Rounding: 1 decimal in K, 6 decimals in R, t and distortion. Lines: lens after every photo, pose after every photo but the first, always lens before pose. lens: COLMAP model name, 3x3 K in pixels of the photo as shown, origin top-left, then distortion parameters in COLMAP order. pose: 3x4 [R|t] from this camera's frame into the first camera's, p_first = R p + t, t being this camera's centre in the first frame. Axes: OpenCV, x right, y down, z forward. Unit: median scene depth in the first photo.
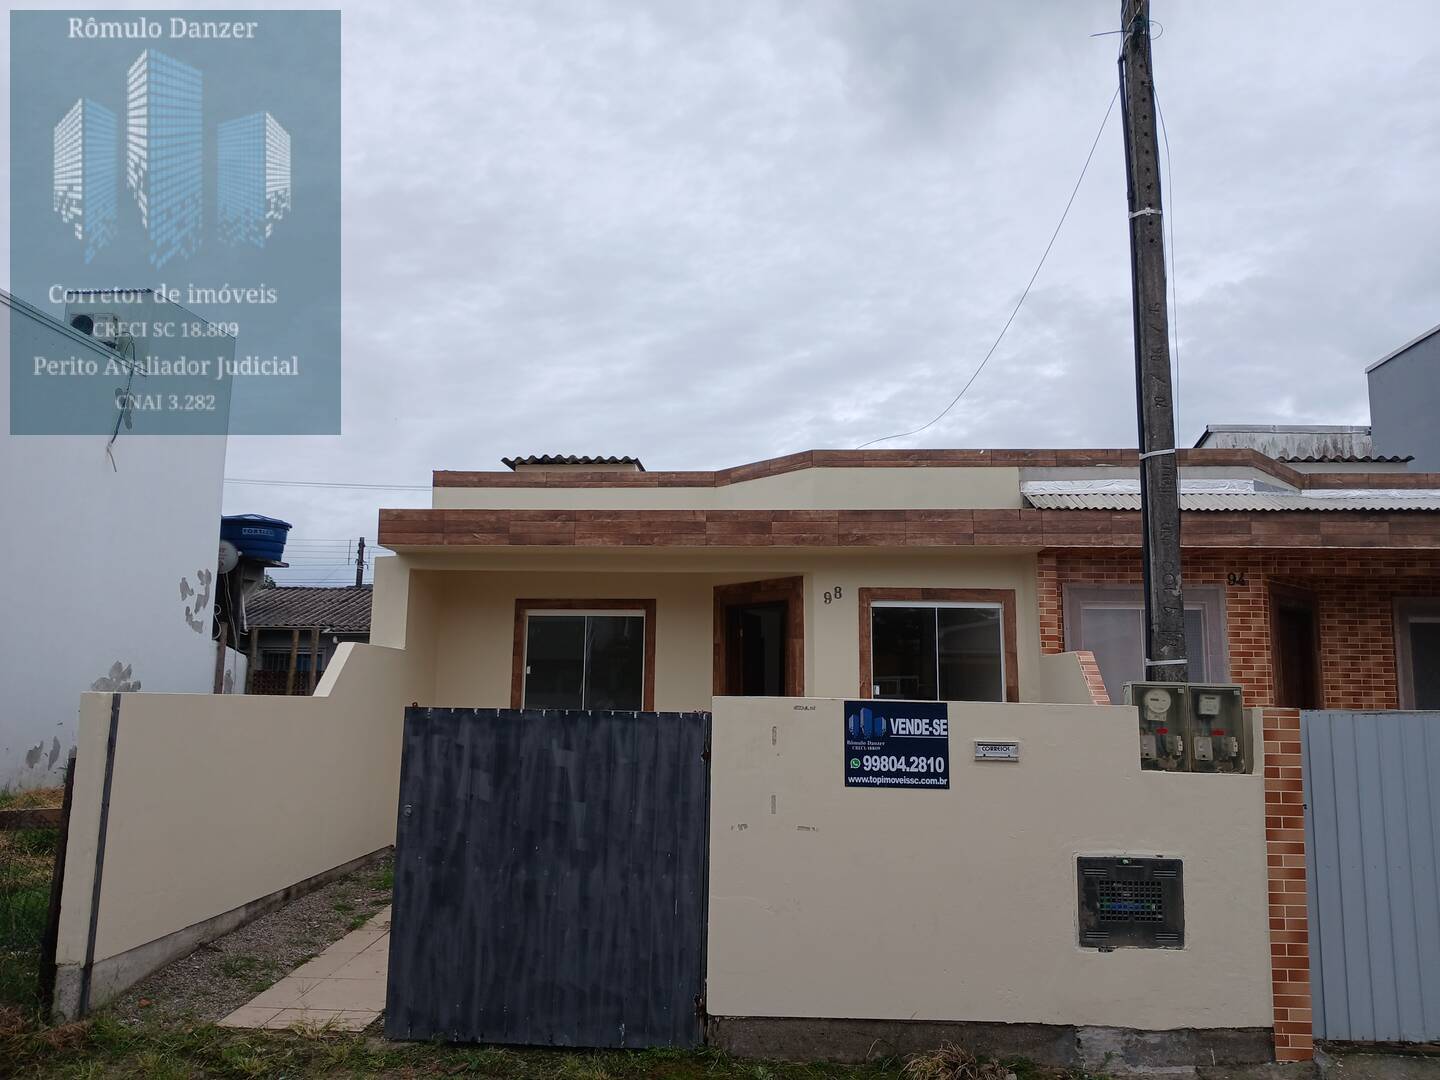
lens RADIAL K [[1096.7, 0, 712.9], [0, 1096.7, 538.6], [0, 0, 1]] dist [0.016794, -0.026364]
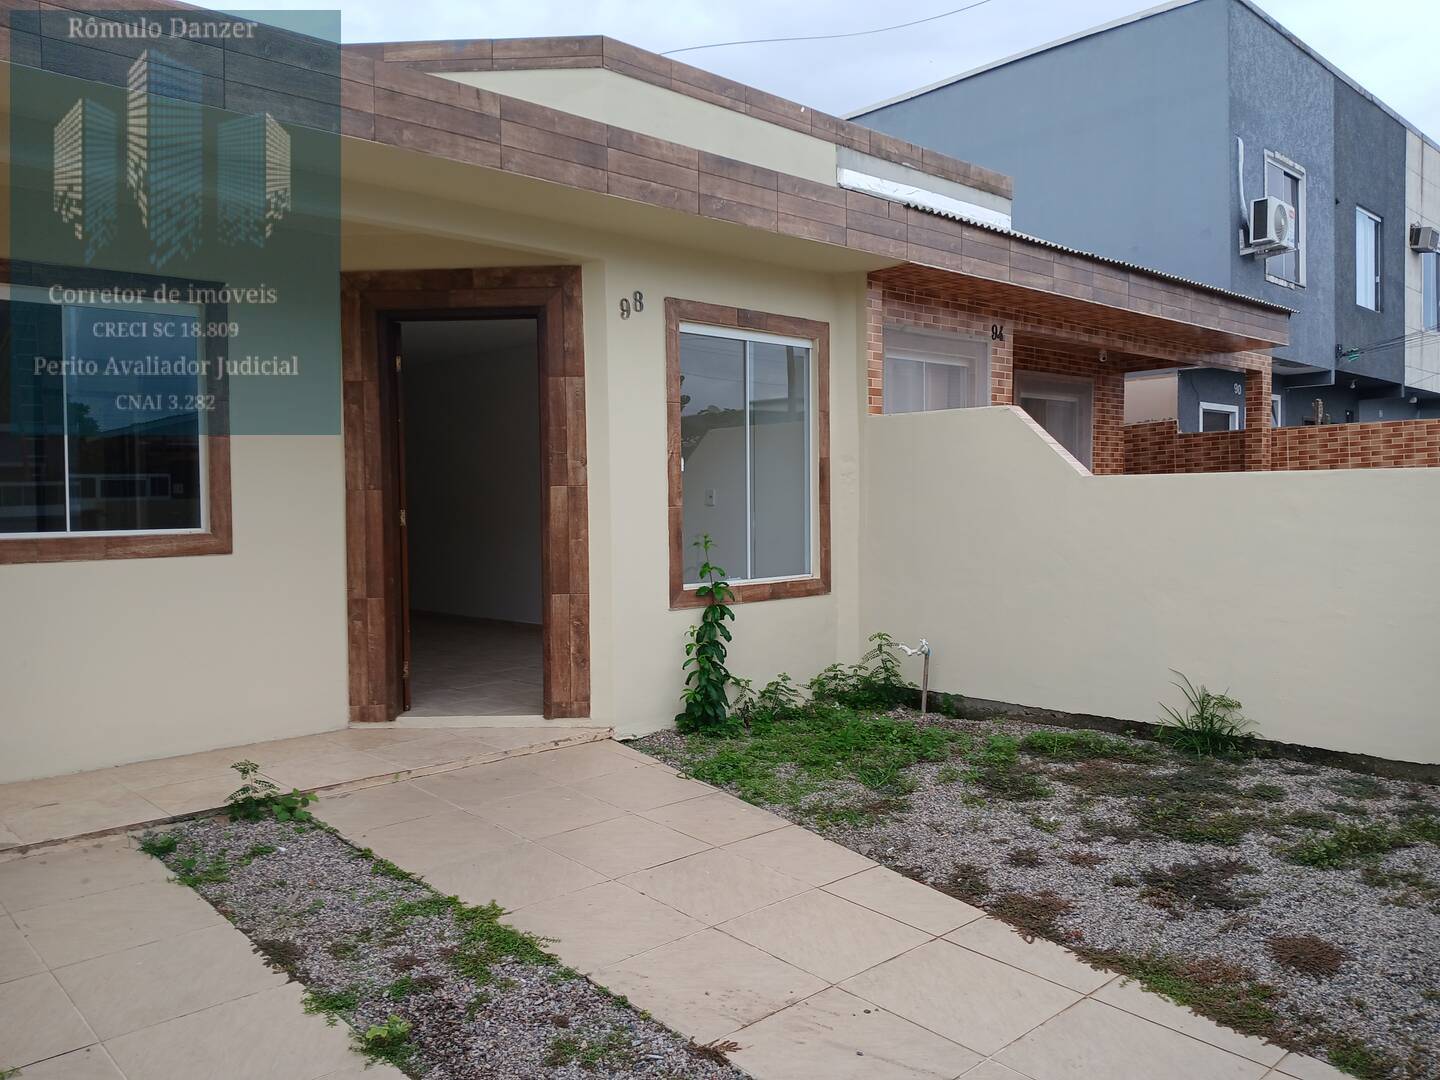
lens RADIAL K [[1096.7, 0, 724.5], [0, 1096.7, 533.0], [0, 0, 1]] dist [0.016794, -0.026364]
pose [[0.679194, -0.050670, 0.732208, -0.290909], [-0.085505, 0.985359, 0.147502, 0.080903], [-0.728962, -0.162789, 0.664917, 0.556542]]
